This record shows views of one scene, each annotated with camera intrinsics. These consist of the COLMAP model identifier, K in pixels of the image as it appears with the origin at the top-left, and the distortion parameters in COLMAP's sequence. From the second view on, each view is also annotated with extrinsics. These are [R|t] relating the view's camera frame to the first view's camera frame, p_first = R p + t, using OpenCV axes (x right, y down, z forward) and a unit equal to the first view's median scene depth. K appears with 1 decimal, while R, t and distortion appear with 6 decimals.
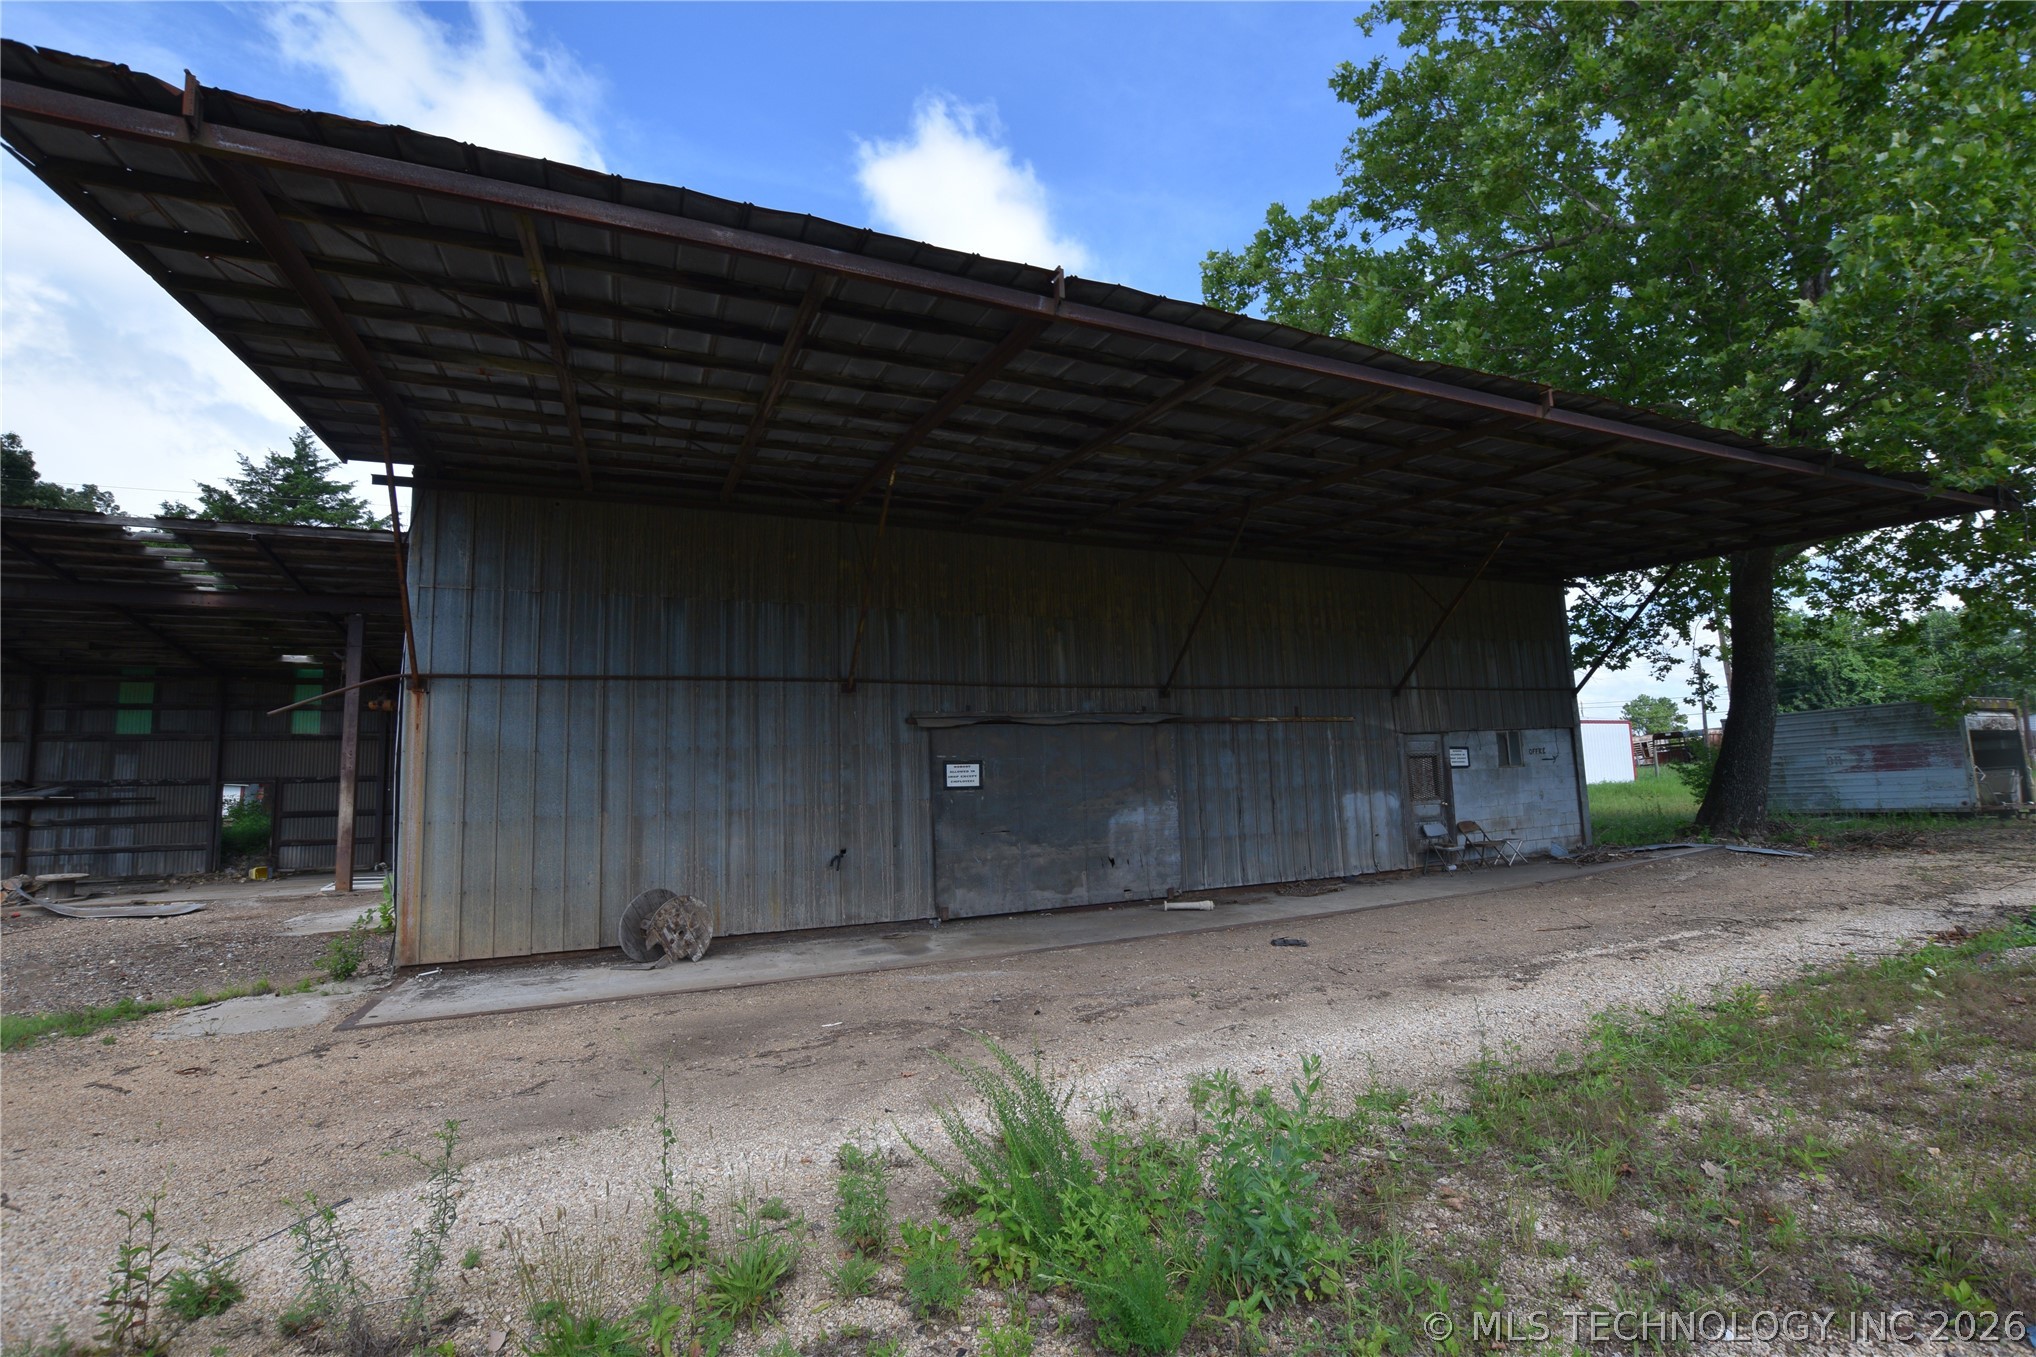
lens RADIAL K [[894.1, 0, 1013.5], [0, 894.1, 686.1], [0, 0, 1]] dist [-0.020638, 0.000859]
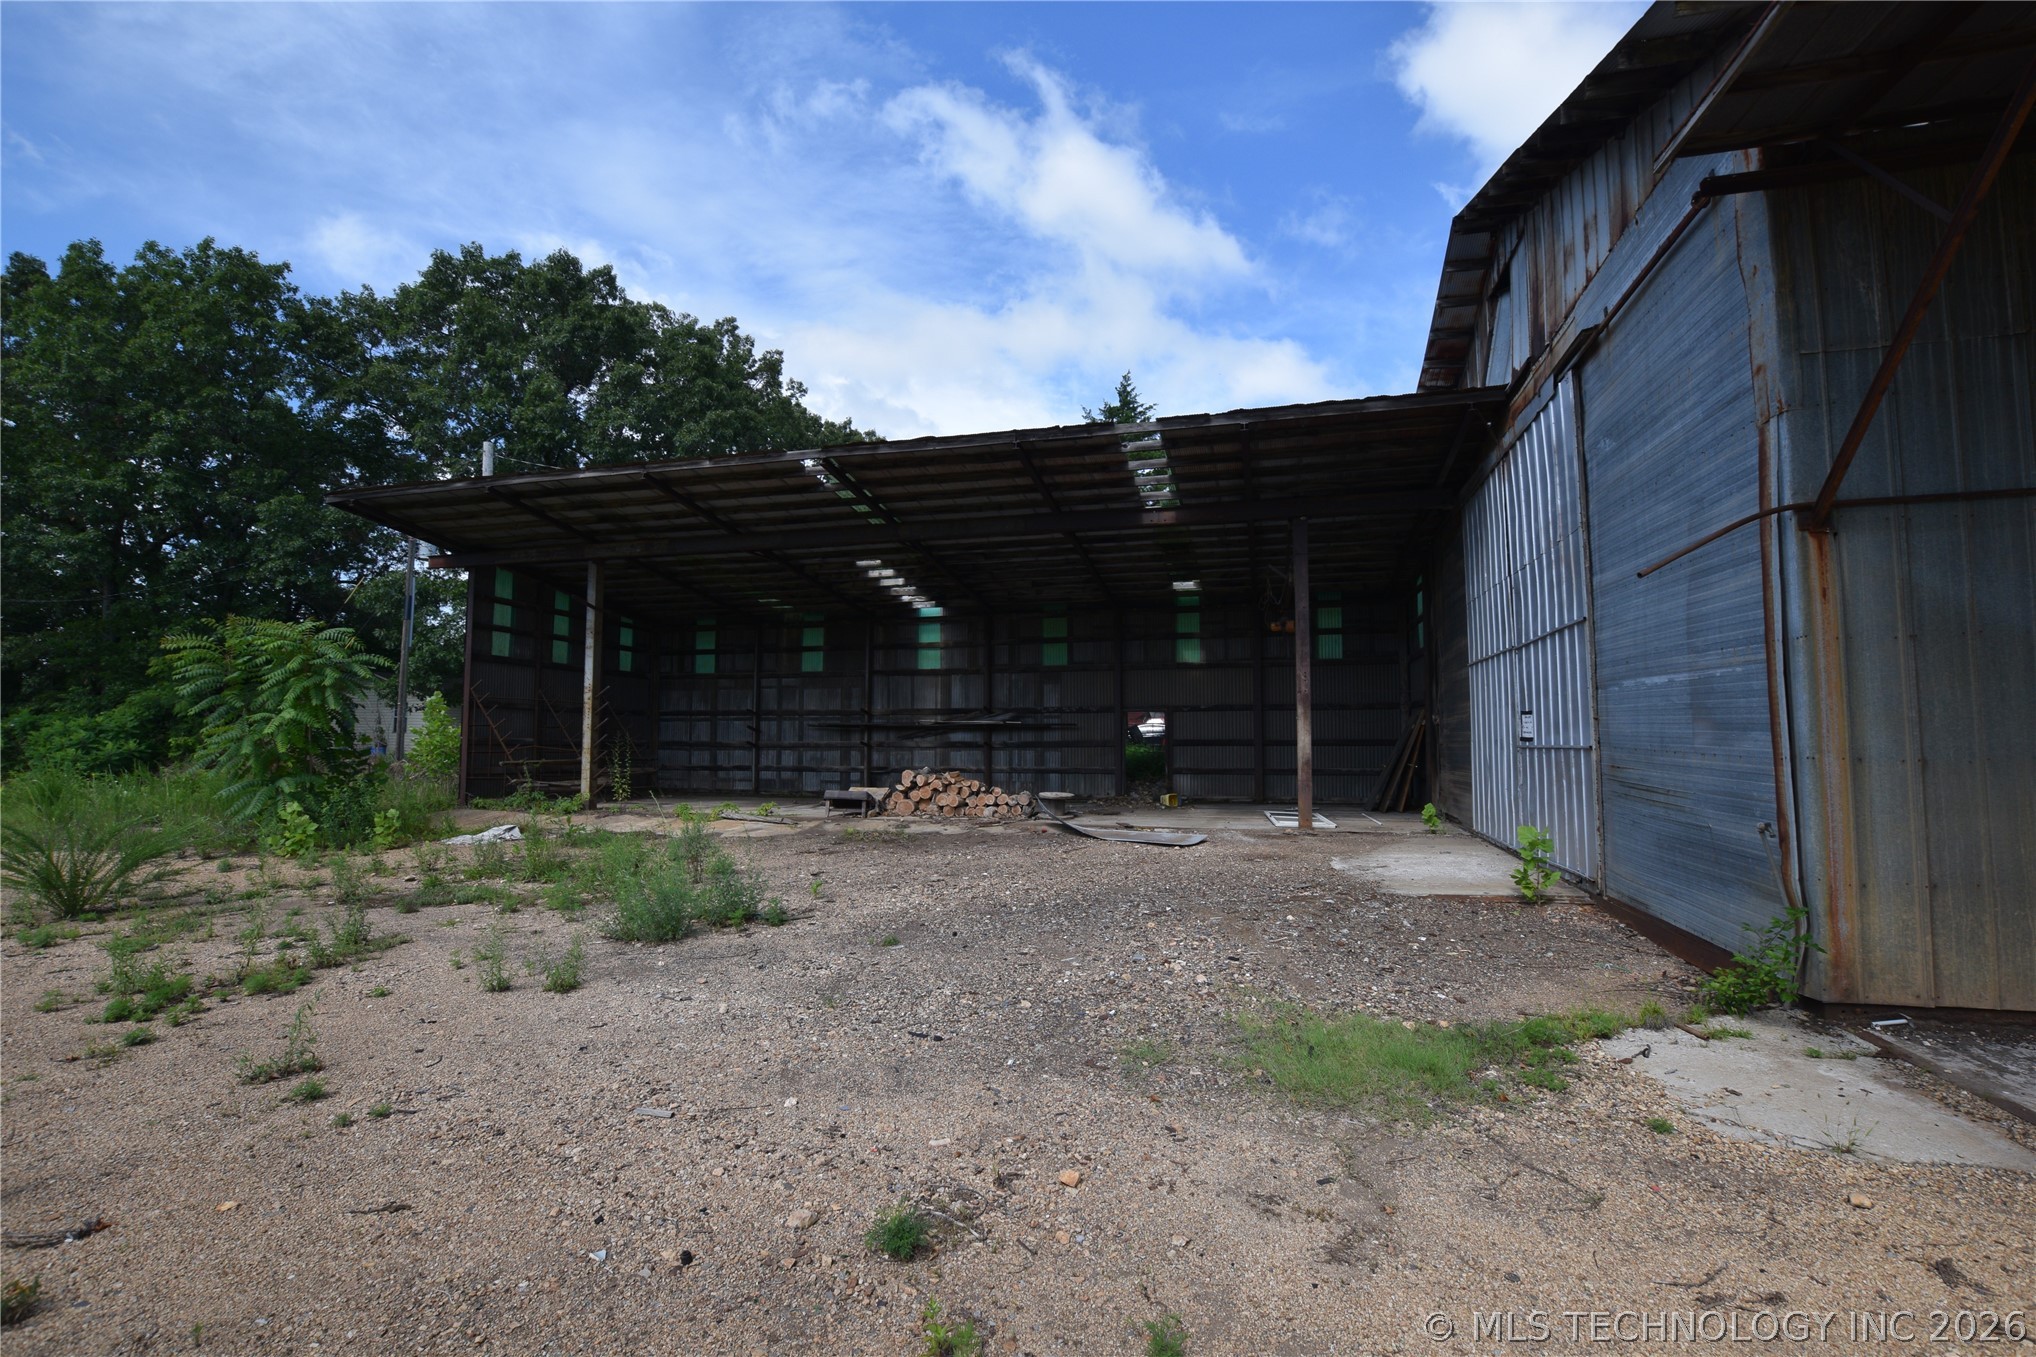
lens RADIAL K [[894.1, 0, 1024.6], [0, 894.1, 675.3], [0, 0, 1]] dist [-0.020638, 0.000859]
pose [[0.781679, -0.016707, -0.623458, -0.346318], [0.050163, 0.998087, 0.036147, 0.025163], [0.621661, -0.059530, 0.781021, 0.107045]]
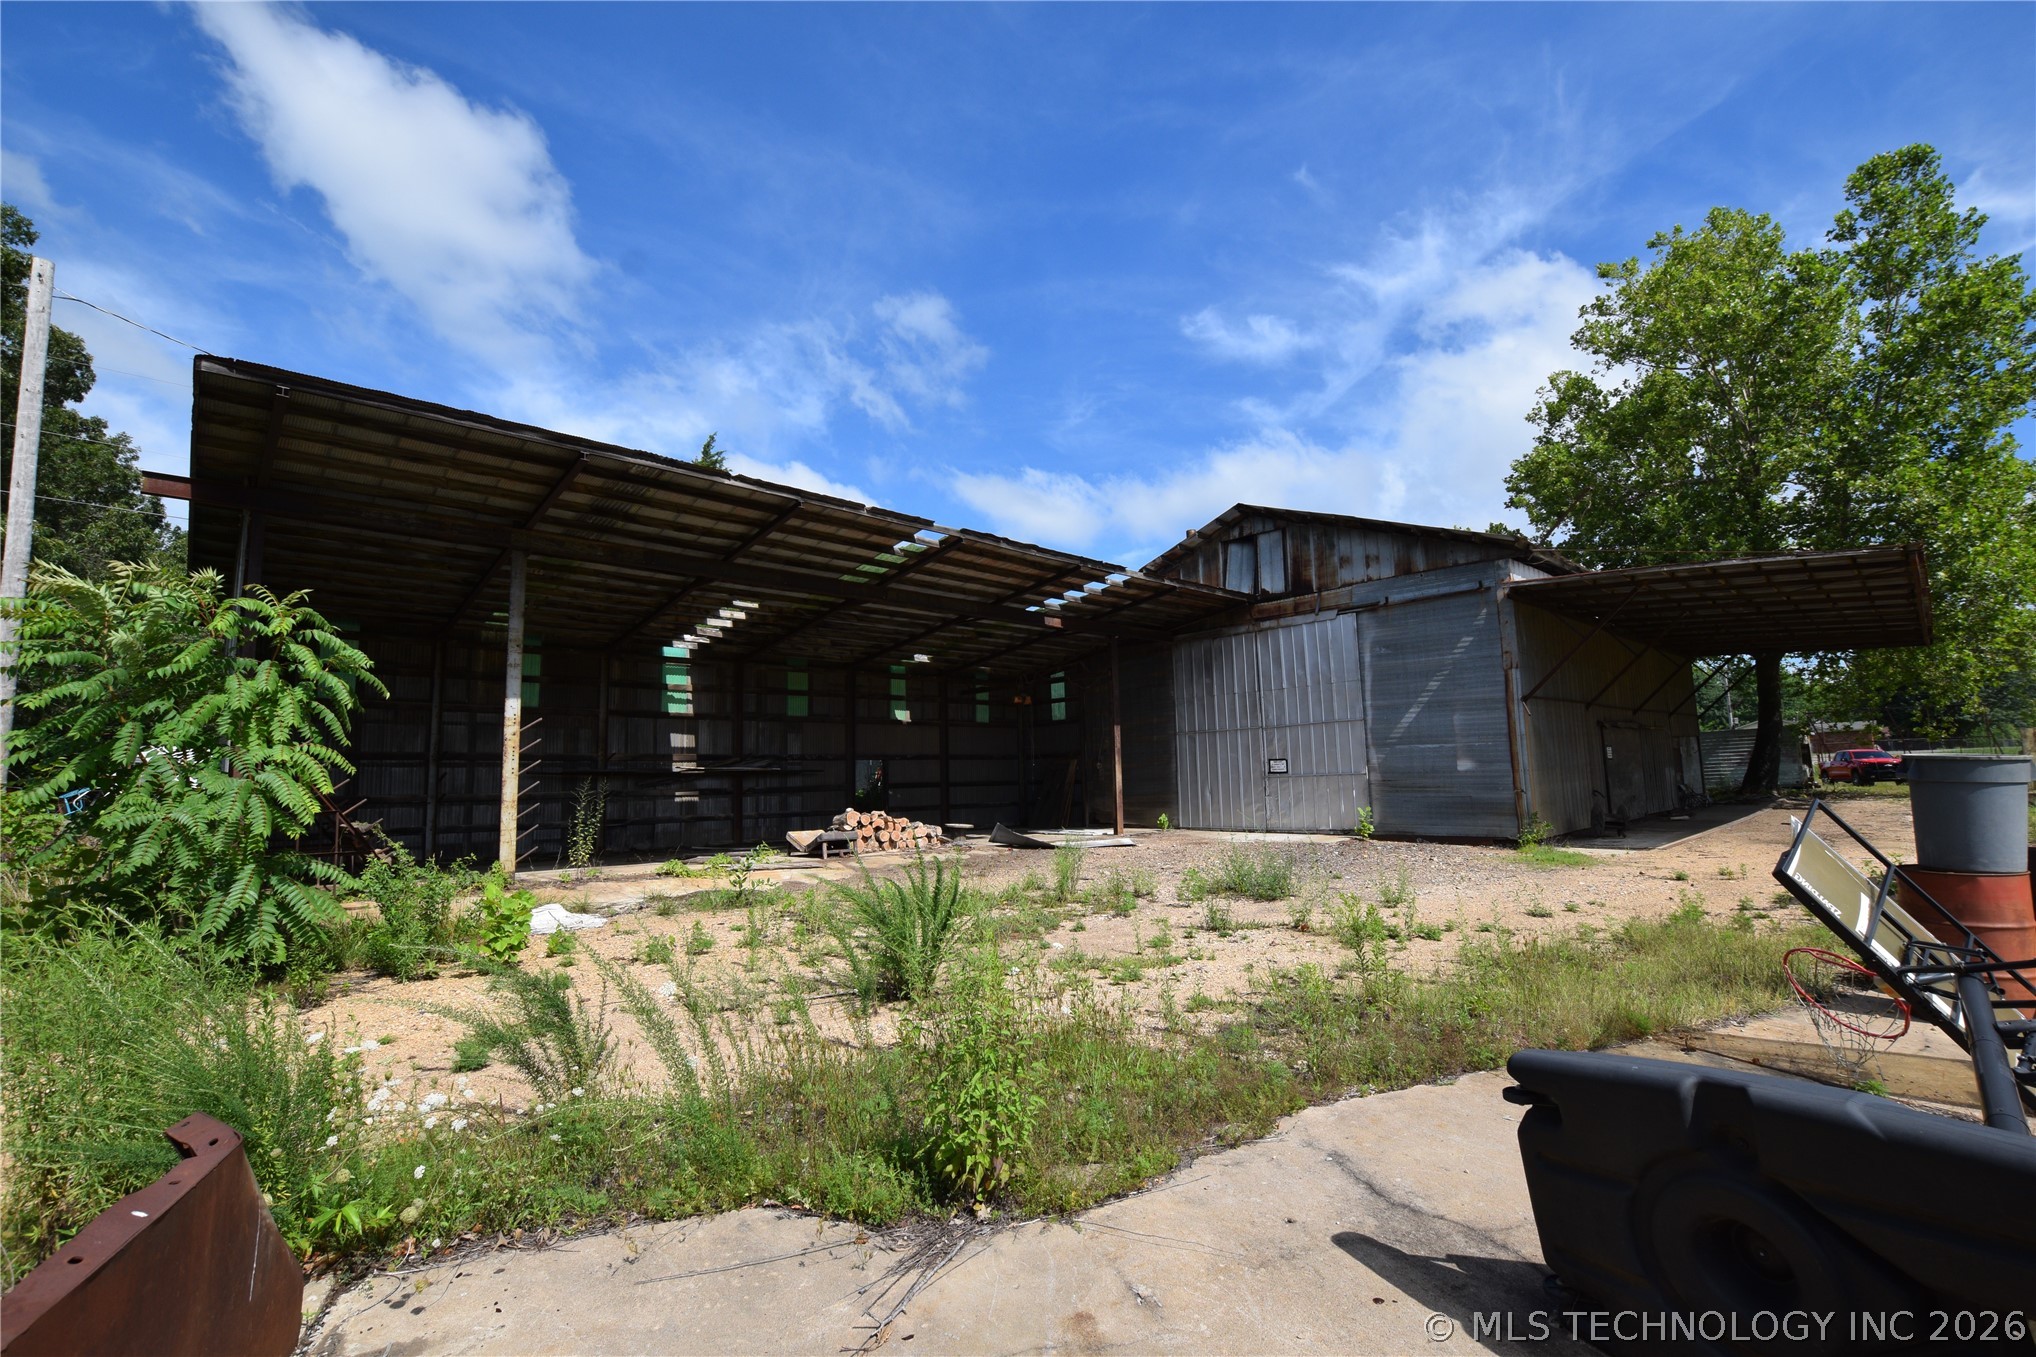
lens RADIAL K [[894.1, 0, 1020.0], [0, 894.1, 672.6], [0, 0, 1]] dist [-0.020638, 0.000859]
pose [[0.943987, 0.046432, 0.326699, -1.138687], [-0.041807, 0.998901, -0.021169, 0.010047], [-0.327323, 0.006325, 0.944891, -0.234615]]
